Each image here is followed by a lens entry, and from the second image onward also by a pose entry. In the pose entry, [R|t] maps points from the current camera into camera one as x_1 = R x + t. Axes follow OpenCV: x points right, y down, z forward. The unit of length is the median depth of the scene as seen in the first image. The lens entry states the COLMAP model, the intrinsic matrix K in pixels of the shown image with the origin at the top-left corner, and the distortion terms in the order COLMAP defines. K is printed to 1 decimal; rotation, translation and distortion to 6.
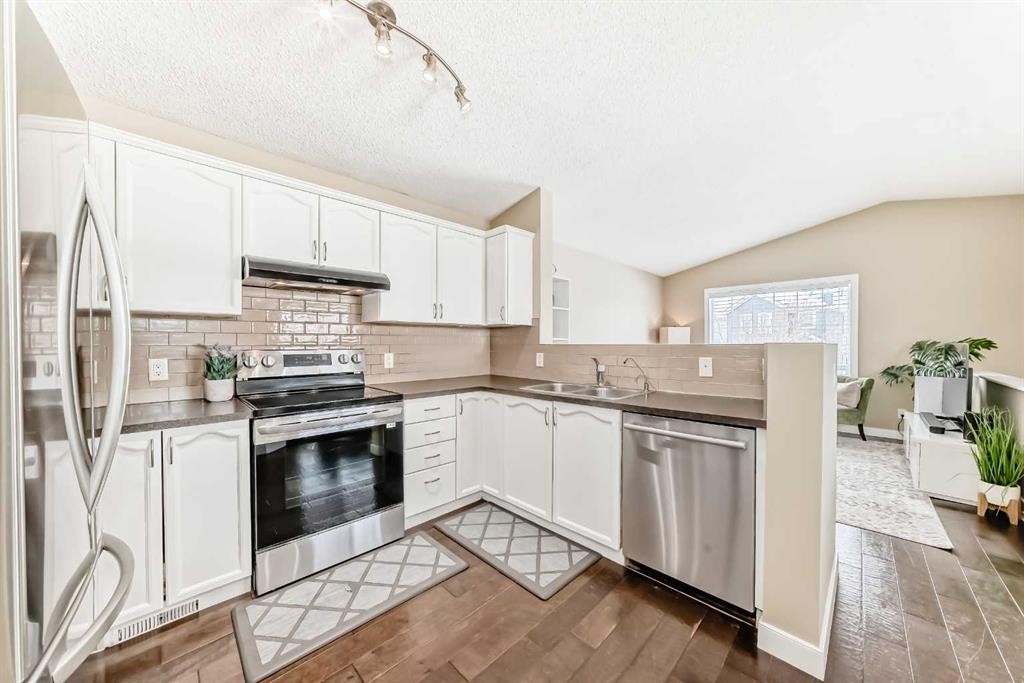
lens RADIAL K [[359.9, 0, 515.2], [0, 359.9, 346.5], [0, 0, 1]] dist [-0.026967, 0.009417]
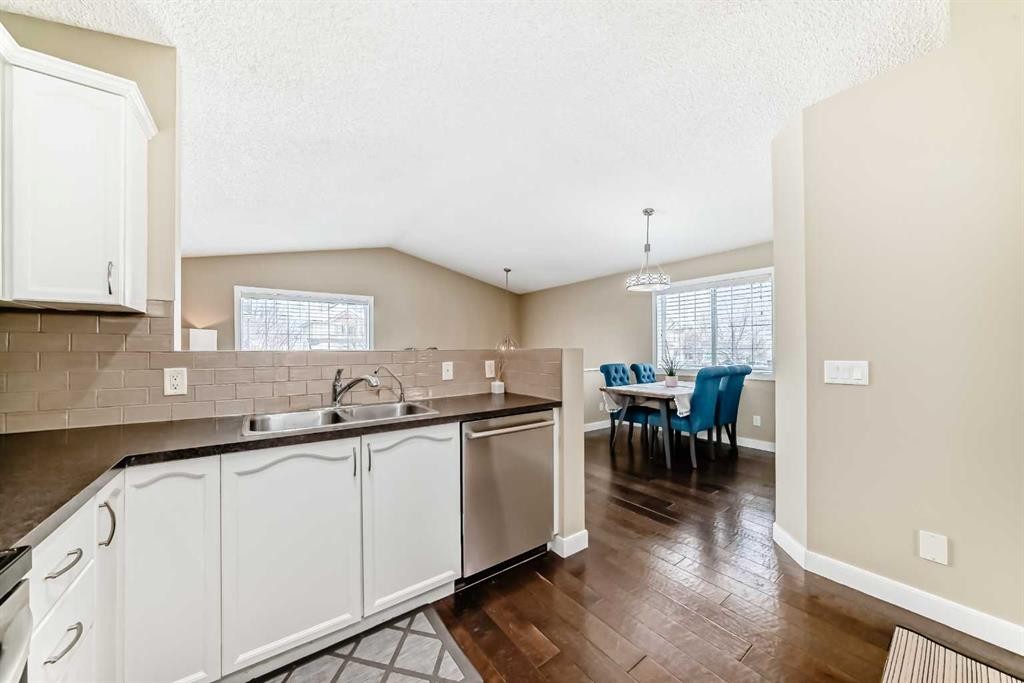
lens RADIAL K [[359.9, 0, 515.2], [0, 359.9, 346.5], [0, 0, 1]] dist [-0.026967, 0.009417]
pose [[0.147591, 0.010368, 0.988994, -0.518182], [0.013169, 0.999836, -0.012447, -0.001382], [-0.988961, 0.014861, 0.147430, 0.628665]]
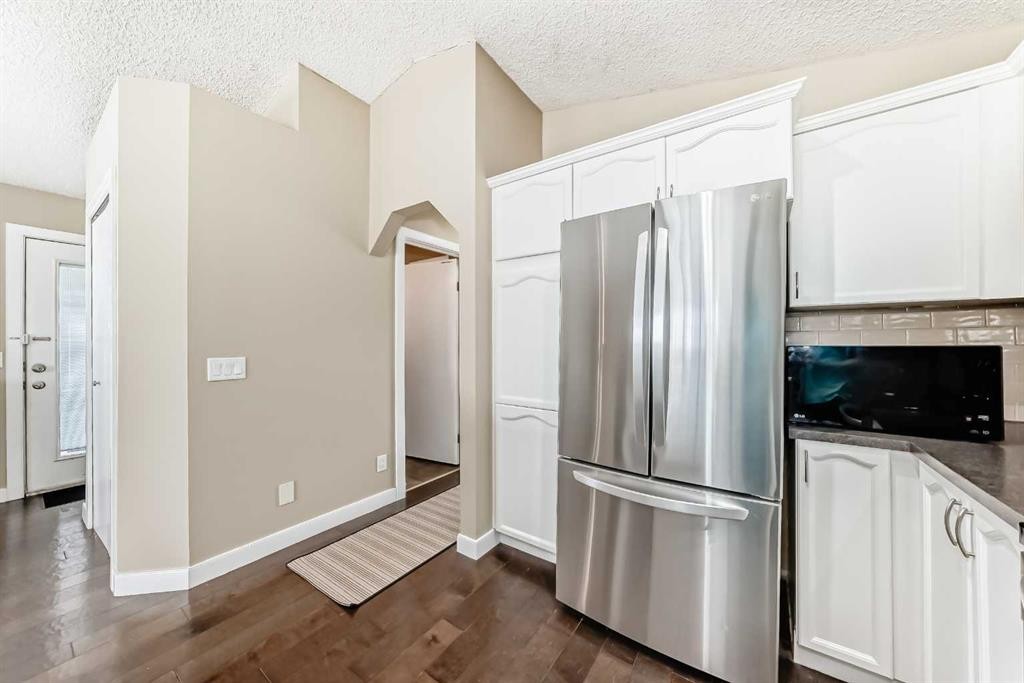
lens RADIAL K [[364.3, 0, 513.9], [0, 364.3, 341.0], [0, 0, 1]] dist [-0.028379, 0.009973]
pose [[-0.983185, 0.006447, -0.182497, -0.114033], [0.005960, 0.999977, 0.003219, -0.007895], [0.182513, 0.002077, -0.983201, 0.981951]]
